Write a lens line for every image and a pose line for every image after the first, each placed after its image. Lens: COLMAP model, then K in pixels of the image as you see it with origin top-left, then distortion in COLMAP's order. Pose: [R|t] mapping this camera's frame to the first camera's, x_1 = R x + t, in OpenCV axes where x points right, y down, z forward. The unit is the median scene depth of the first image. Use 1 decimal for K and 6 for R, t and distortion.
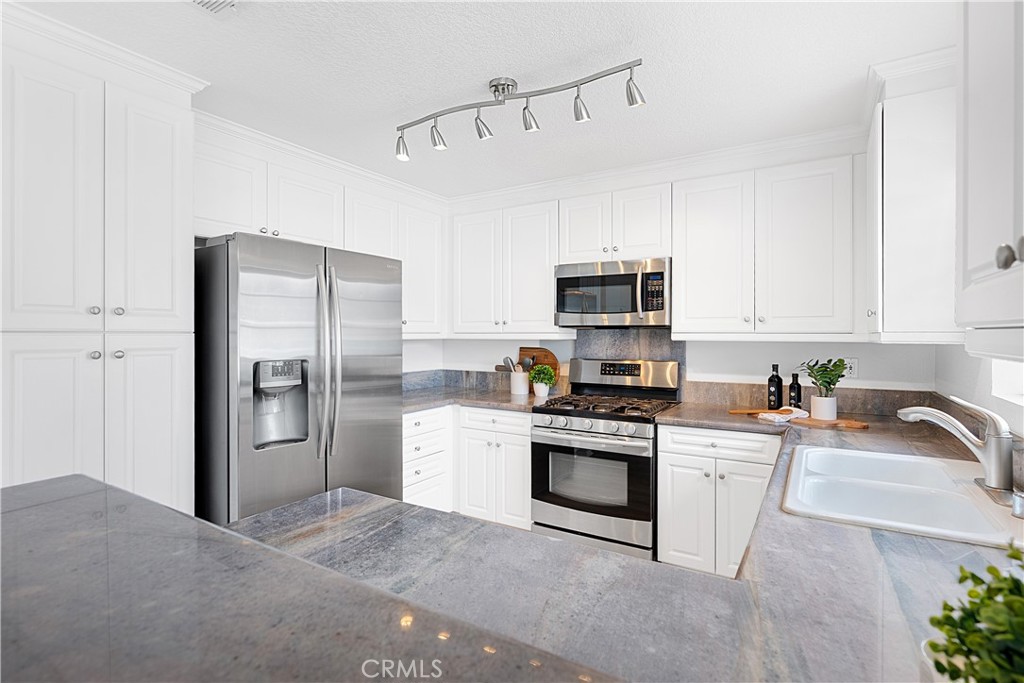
lens RADIAL K [[494.4, 0, 520.9], [0, 494.4, 335.5], [0, 0, 1]] dist [-0.013453, 0.000144]
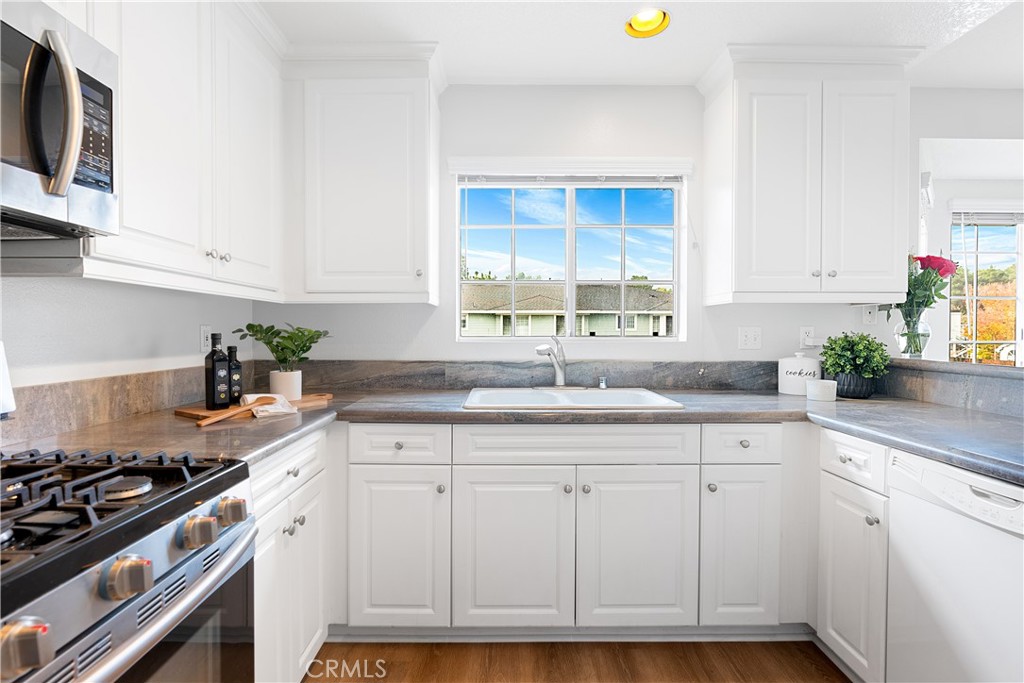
lens RADIAL K [[481.7, 0, 512.0], [0, 481.7, 341.5], [0, 0, 1]] dist [-0.009485, 0.000670]
pose [[-0.525955, -0.018087, 0.850320, -0.176052], [0.000920, 0.999761, 0.021835, 0.051422], [-0.850512, 0.012267, -0.525813, 0.919565]]
